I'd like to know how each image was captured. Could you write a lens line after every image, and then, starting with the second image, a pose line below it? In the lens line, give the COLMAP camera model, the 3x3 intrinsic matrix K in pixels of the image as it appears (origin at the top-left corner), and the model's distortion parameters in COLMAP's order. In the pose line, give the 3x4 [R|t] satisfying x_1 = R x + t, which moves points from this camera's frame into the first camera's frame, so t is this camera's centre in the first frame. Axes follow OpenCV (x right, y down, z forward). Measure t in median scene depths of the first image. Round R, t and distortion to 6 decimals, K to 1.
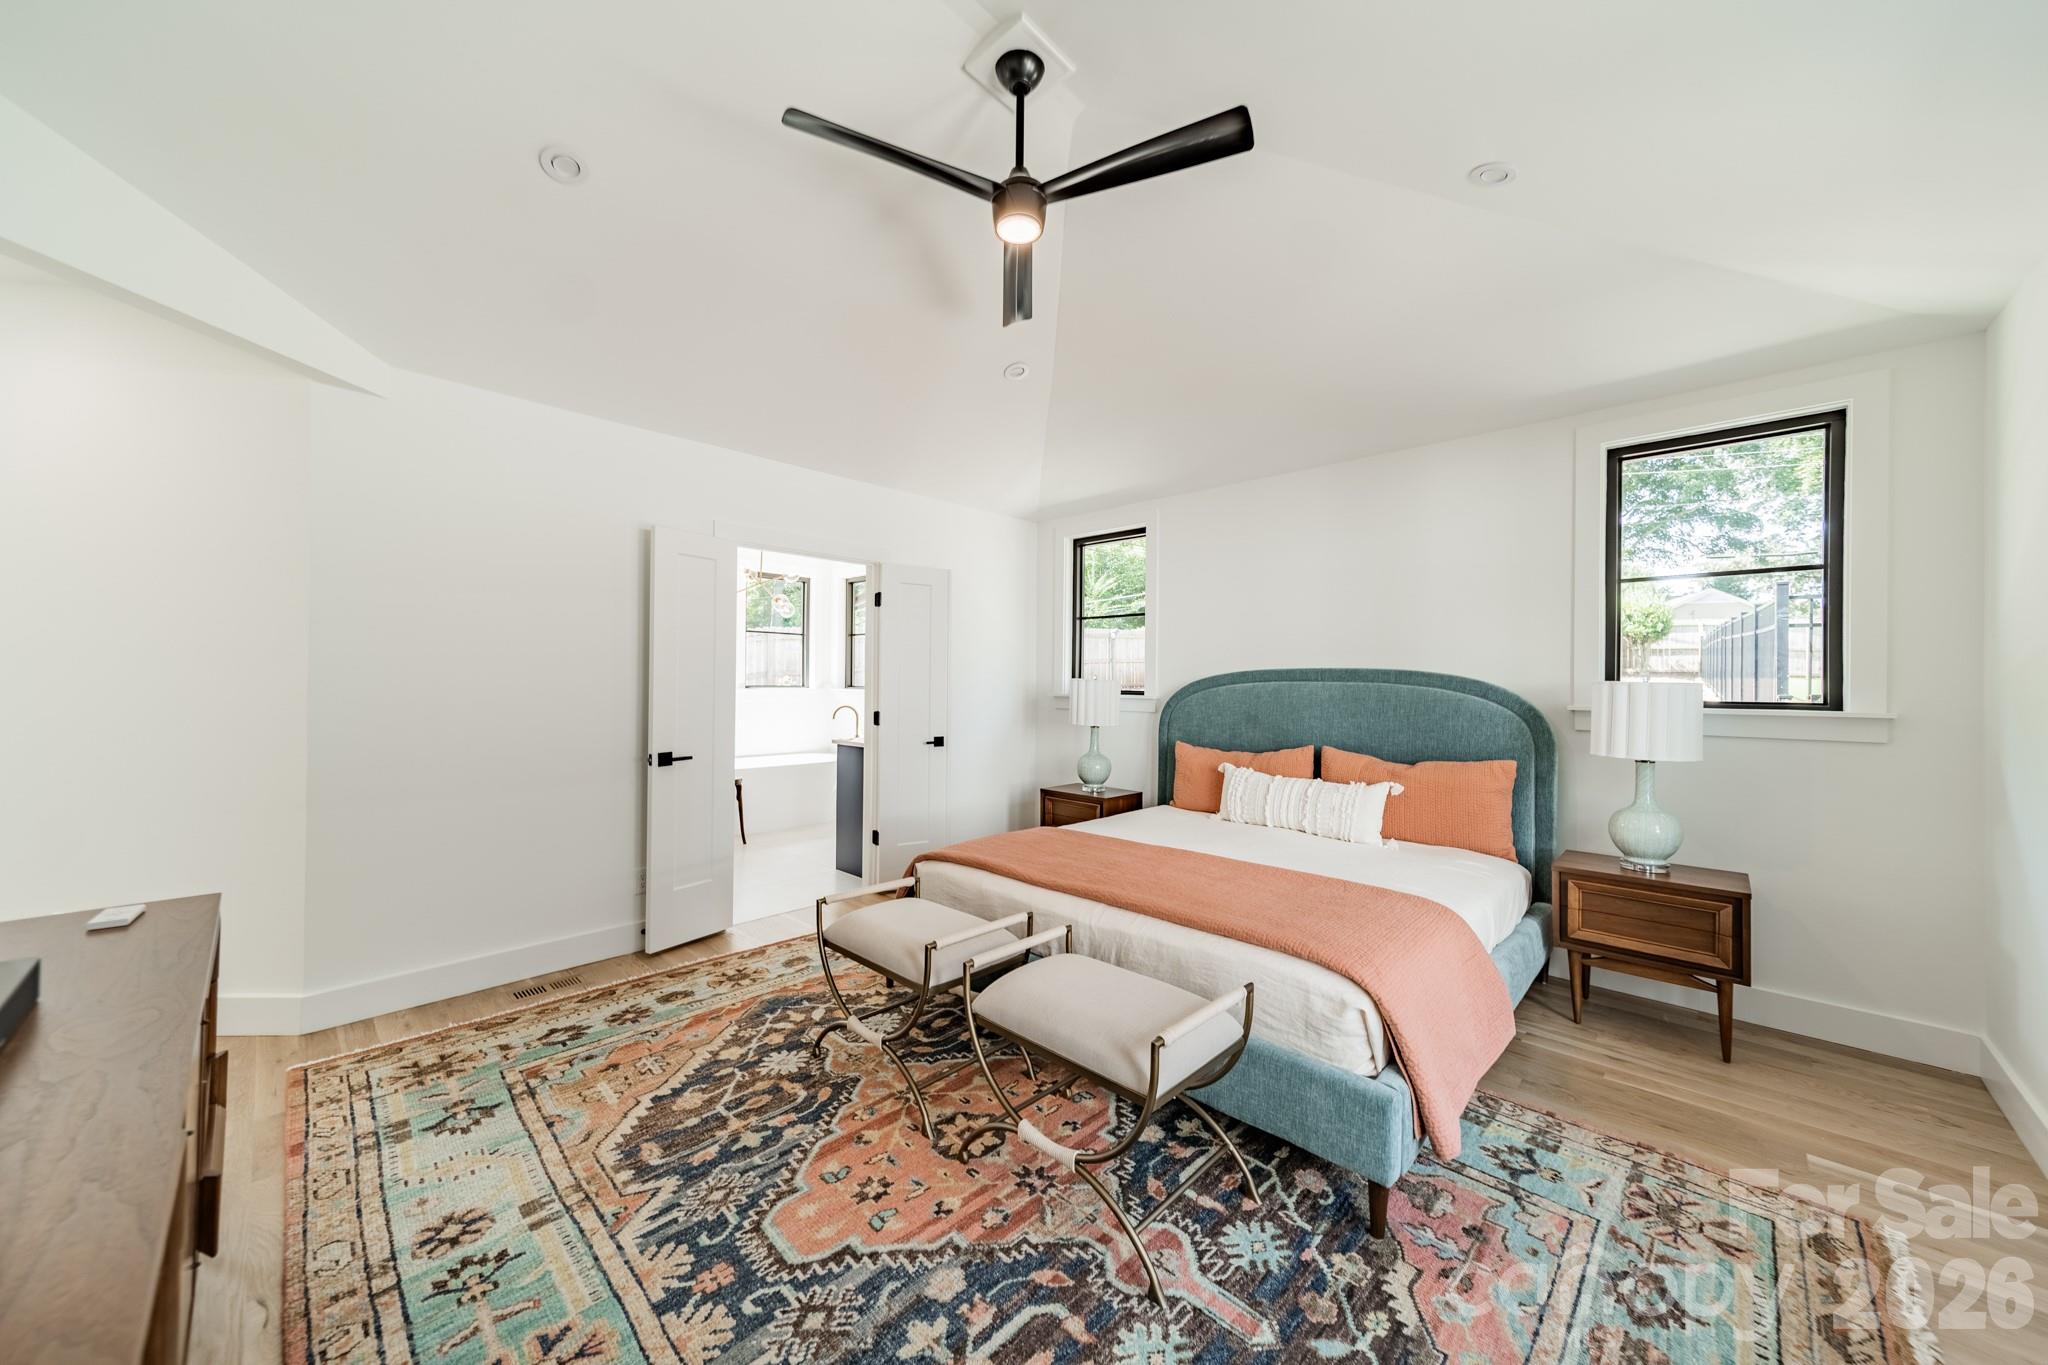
lens RADIAL K [[727.8, 0, 1033.1], [0, 727.8, 667.1], [0, 0, 1]] dist [0.011560, -0.000610]
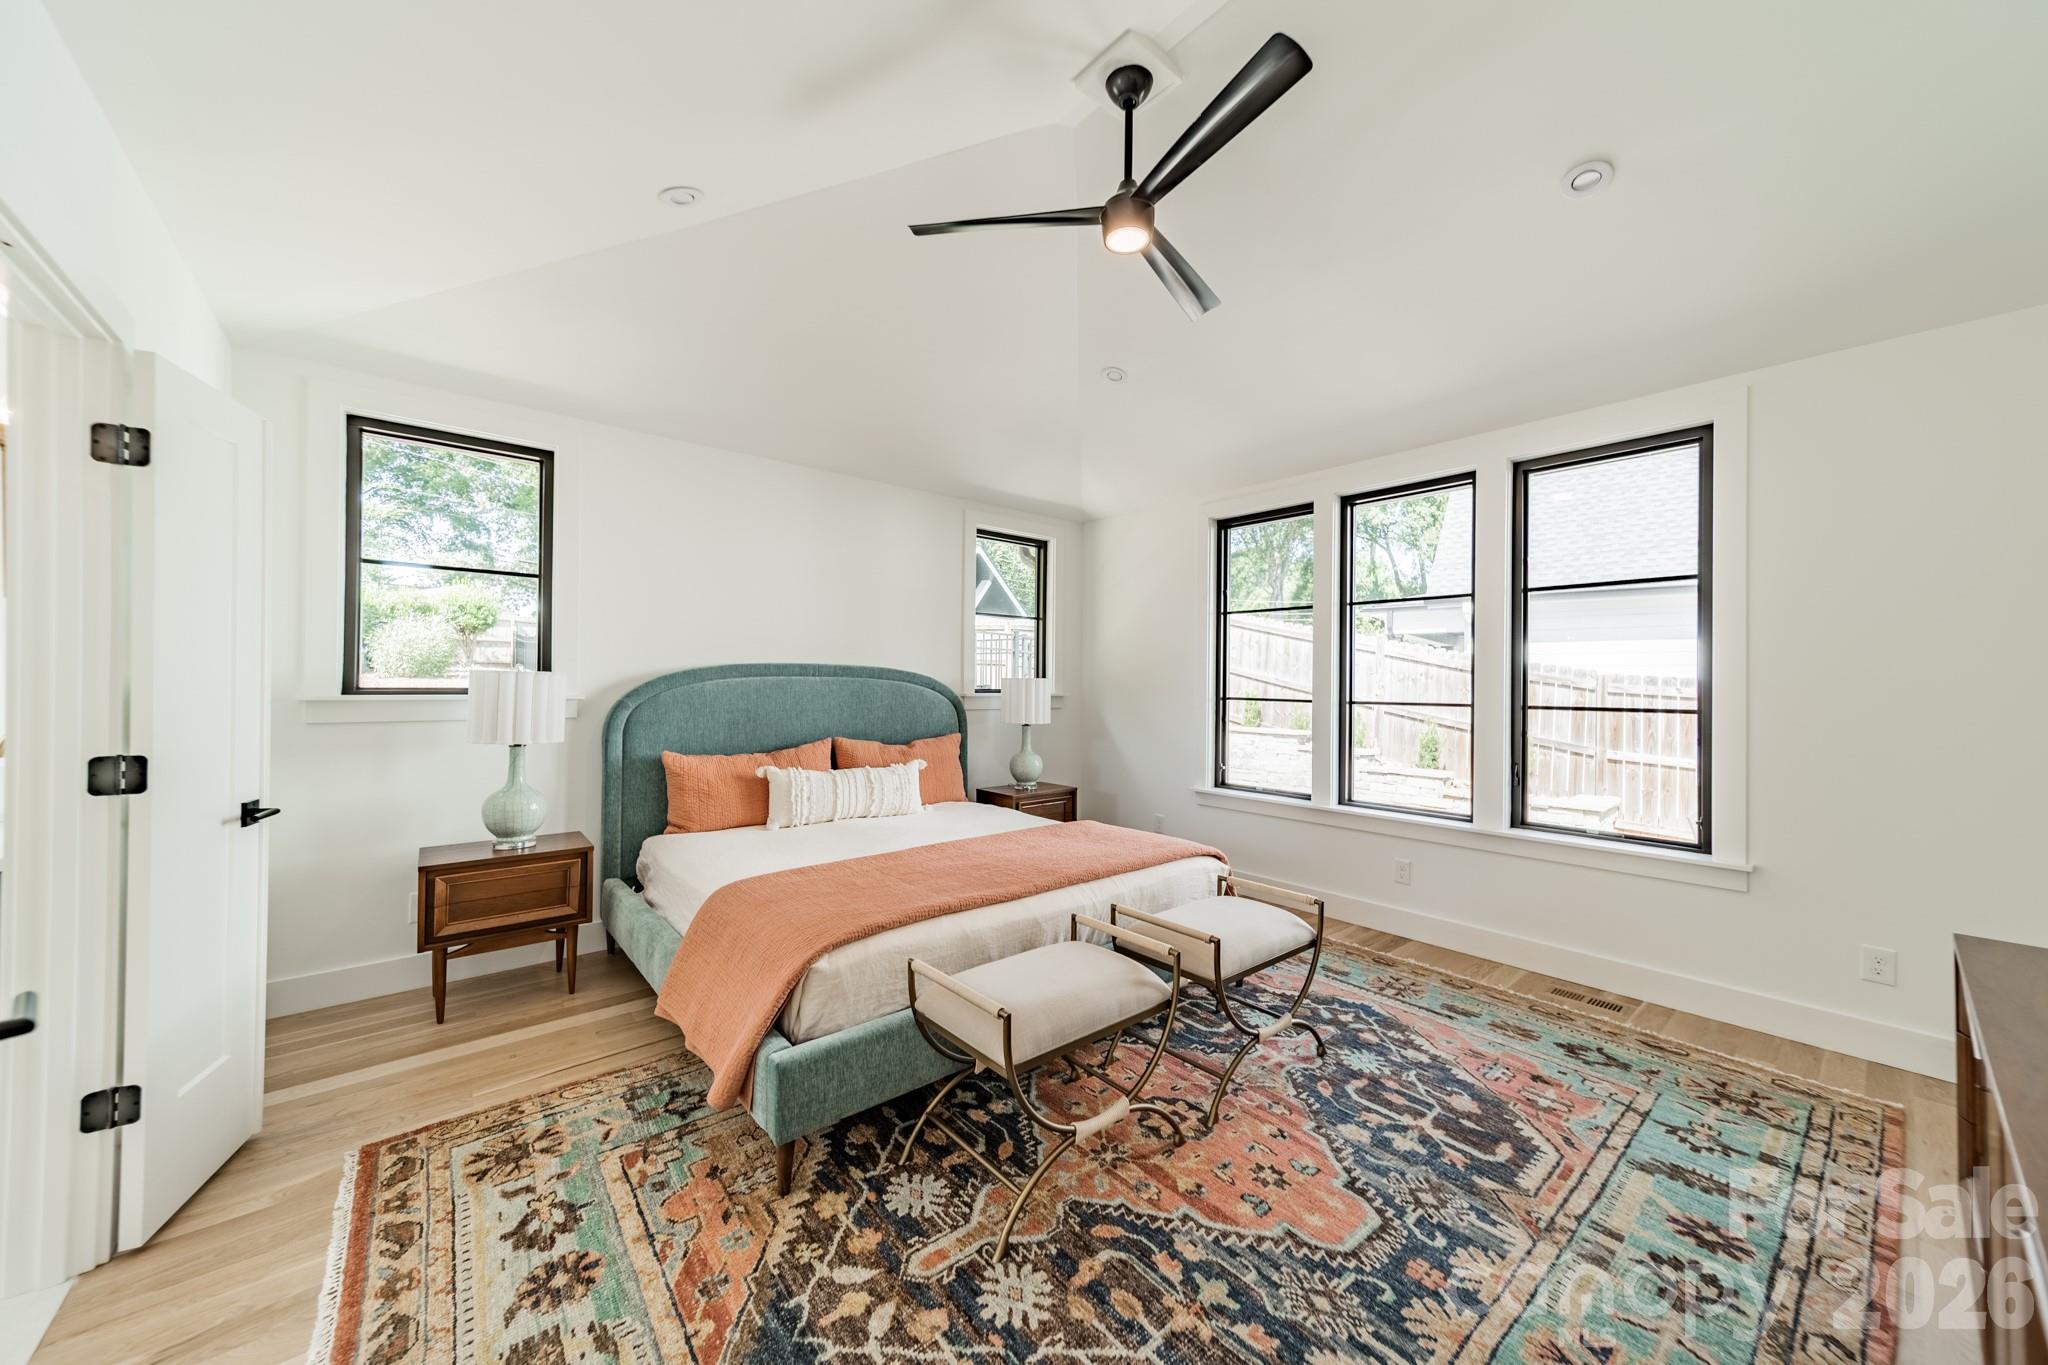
lens RADIAL K [[727.8, 0, 1031.0], [0, 727.8, 680.6], [0, 0, 1]] dist [0.011560, -0.000610]
pose [[0.101224, -0.005150, 0.994850, -1.178797], [-0.030164, 0.999511, 0.008243, 0.015012], [-0.994406, -0.030843, 0.101019, 1.155032]]
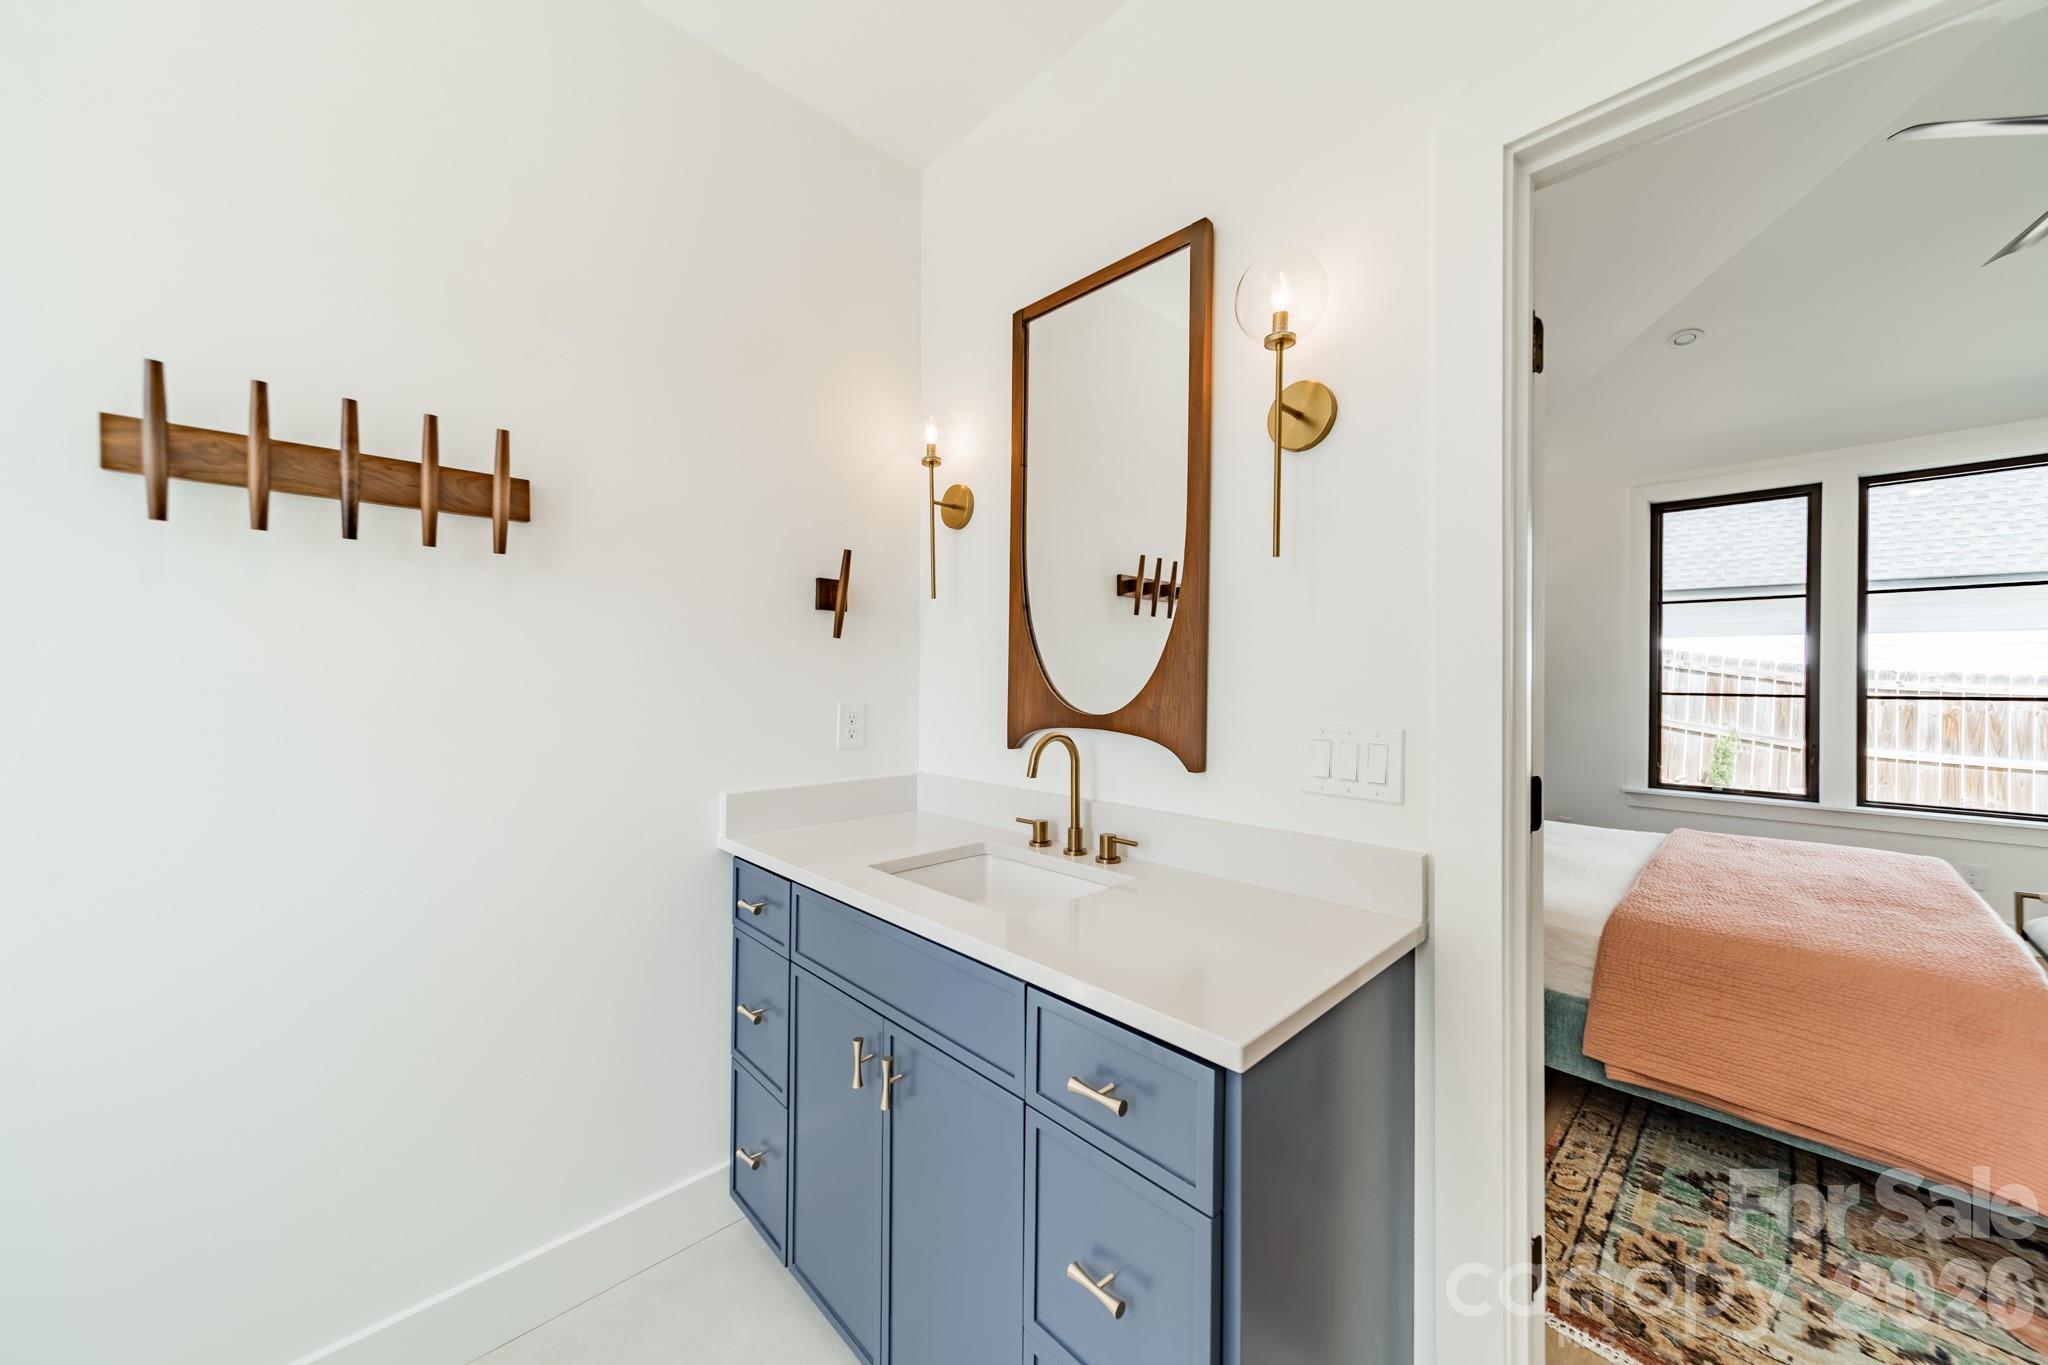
lens RADIAL K [[727.8, 0, 1033.4], [0, 727.8, 684.4], [0, 0, 1]] dist [0.011560, -0.000610]
pose [[0.025073, -0.024113, 0.999395, -1.069486], [-0.020898, 0.999478, 0.024640, 0.035971], [-0.999467, -0.021503, 0.024556, 2.628037]]
